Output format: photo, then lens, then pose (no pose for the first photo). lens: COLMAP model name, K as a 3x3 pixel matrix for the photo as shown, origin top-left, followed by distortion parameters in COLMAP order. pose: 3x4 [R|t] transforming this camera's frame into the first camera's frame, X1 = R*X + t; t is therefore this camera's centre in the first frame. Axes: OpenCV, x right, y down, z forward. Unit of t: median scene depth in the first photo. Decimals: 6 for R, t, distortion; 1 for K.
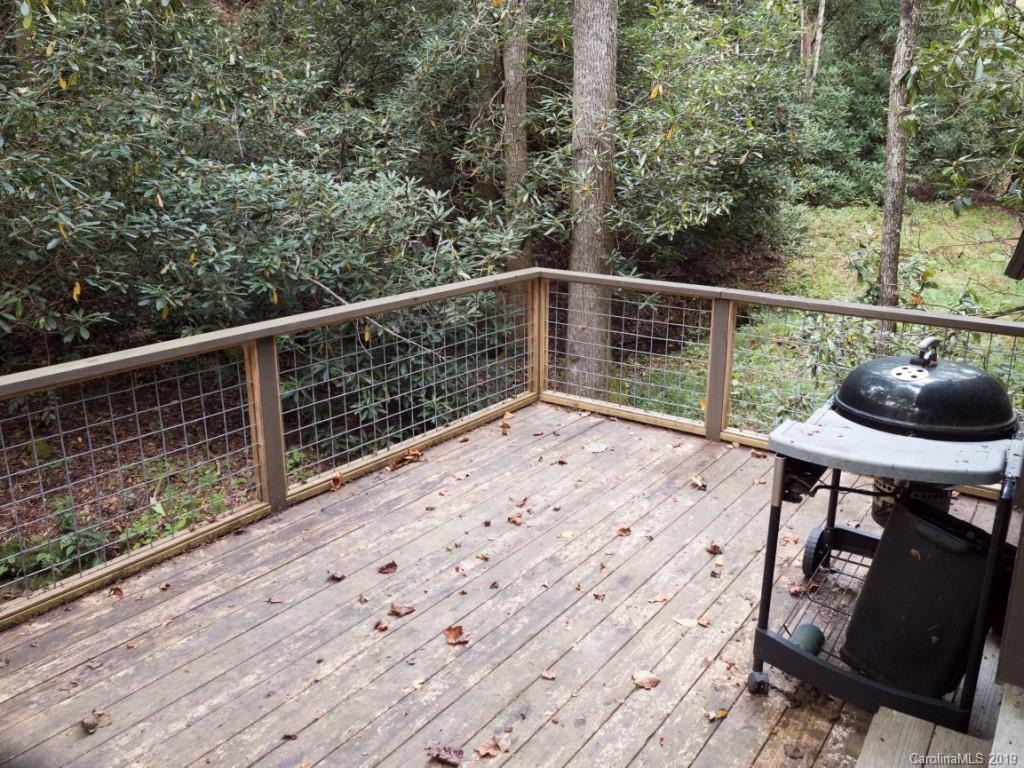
lens RADIAL K [[816.1, 0, 512.6], [0, 816.1, 384.4], [0, 0, 1]] dist [-0.013584, -0.008230]
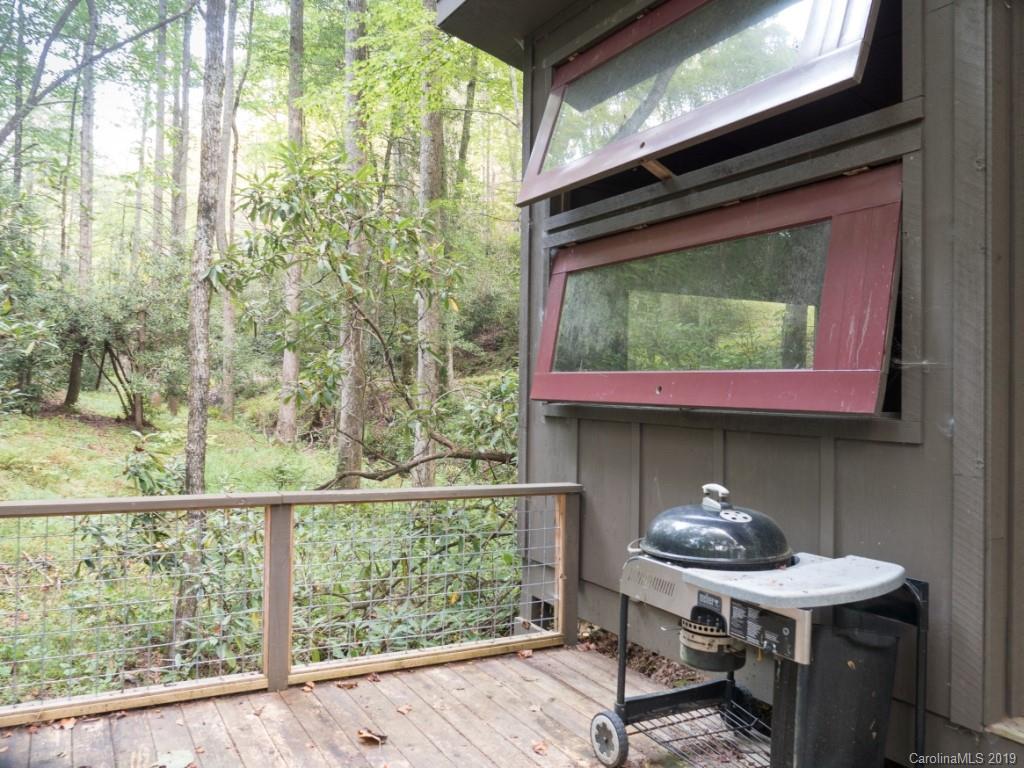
lens RADIAL K [[816.1, 0, 512.0], [0, 816.1, 382.8], [0, 0, 1]] dist [-0.013584, -0.008230]
pose [[0.424099, 0.007016, 0.905589, -0.346398], [0.230307, 0.966258, -0.115342, -0.069917], [-0.875842, 0.257480, 0.408173, 0.411899]]
